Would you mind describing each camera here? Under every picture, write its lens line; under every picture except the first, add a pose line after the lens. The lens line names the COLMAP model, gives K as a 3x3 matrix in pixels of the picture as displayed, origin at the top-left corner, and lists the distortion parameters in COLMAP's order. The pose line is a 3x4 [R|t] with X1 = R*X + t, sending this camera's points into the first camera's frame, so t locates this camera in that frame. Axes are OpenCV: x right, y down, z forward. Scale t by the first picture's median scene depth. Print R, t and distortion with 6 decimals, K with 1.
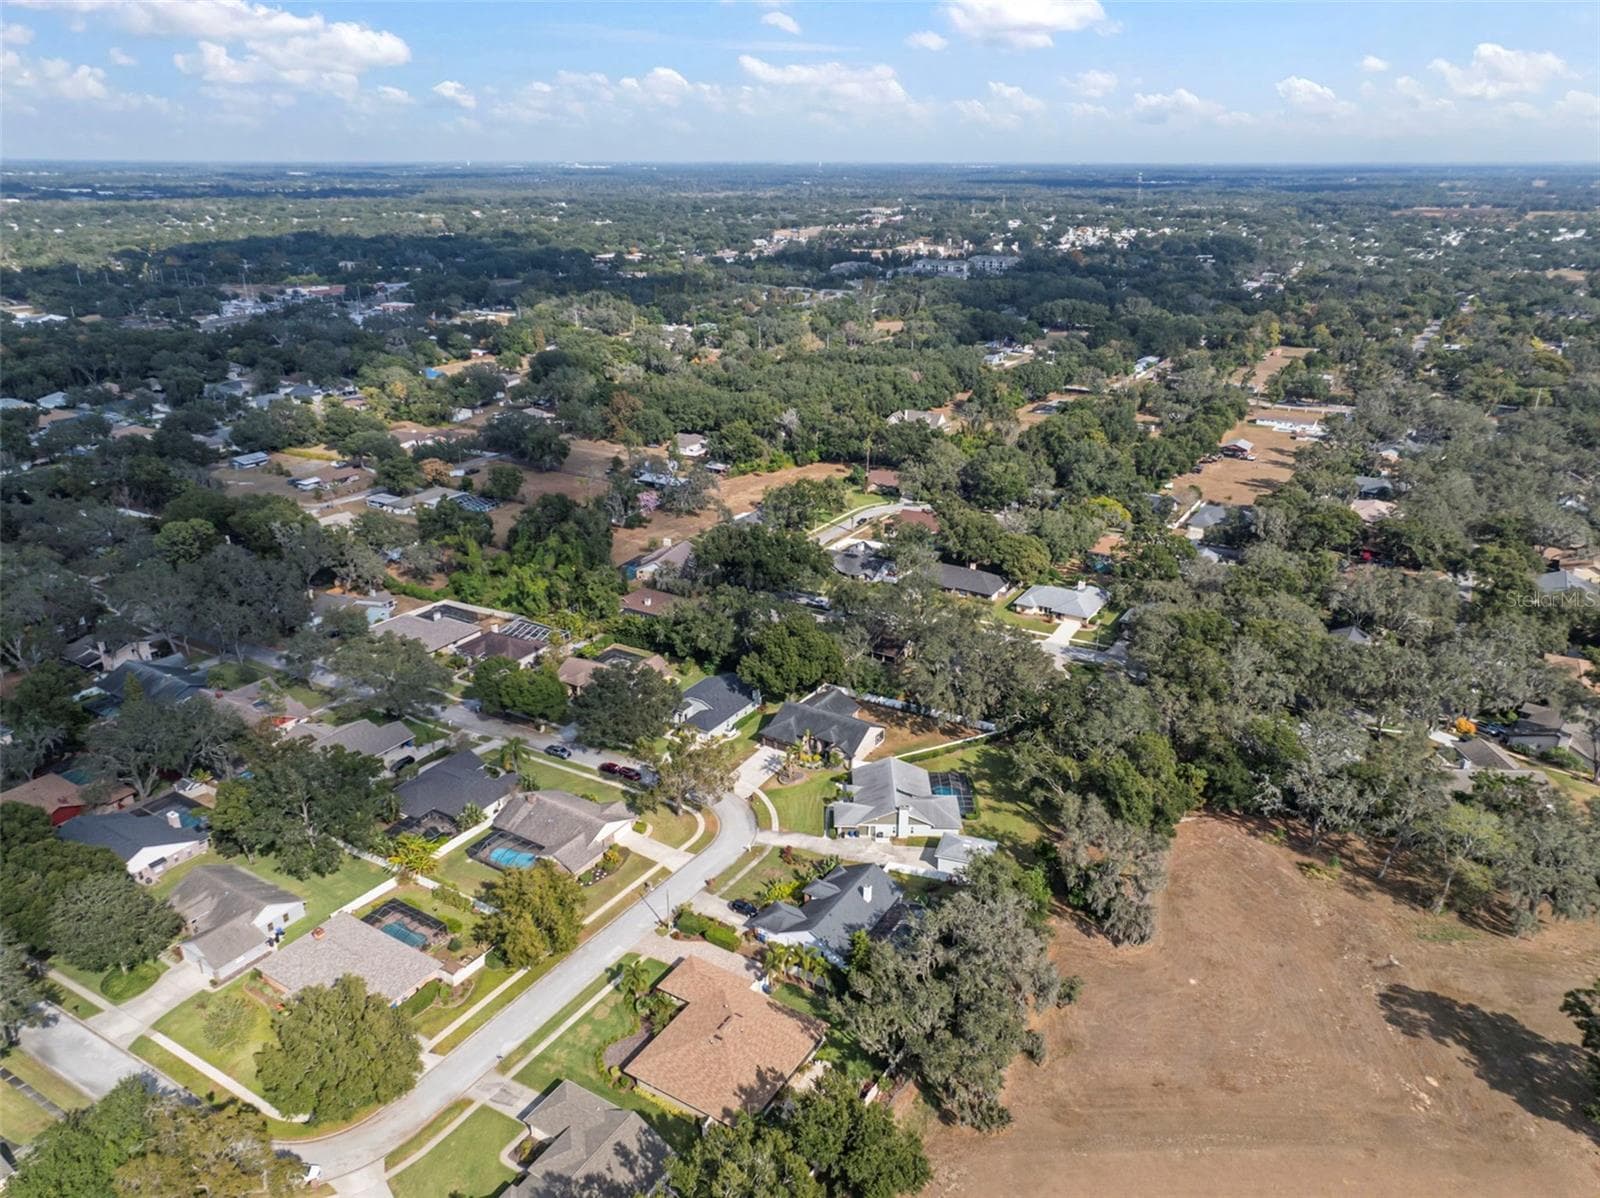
lens RADIAL K [[1101.2, 0, 798.1], [0, 1101.2, 627.7], [0, 0, 1]] dist [0.006032, 0.000748]
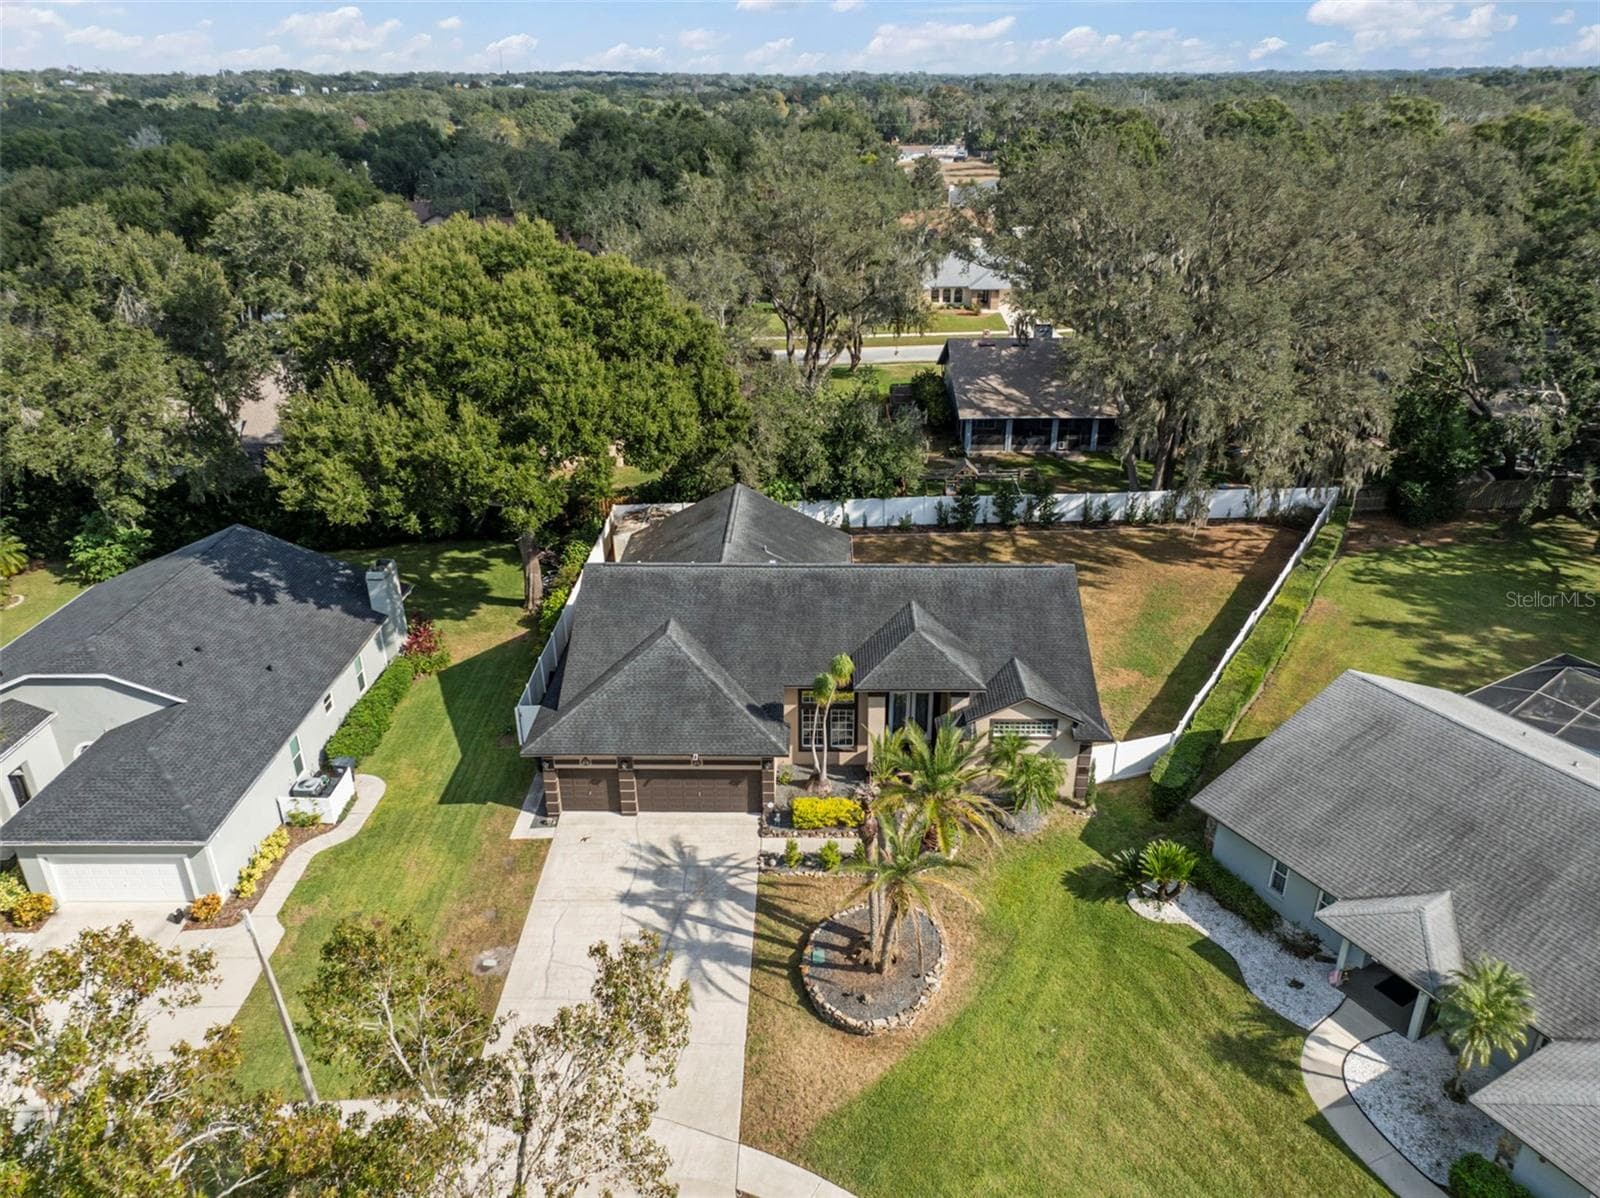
lens RADIAL K [[1114.2, 0, 799.4], [0, 1114.2, 598.3], [0, 0, 1]] dist [0.006161, 0.002938]
pose [[0.856345, -0.225160, 0.464732, -0.076374], [0.209541, 0.974028, 0.085799, 0.065750], [-0.471981, 0.023907, 0.881285, 0.833163]]
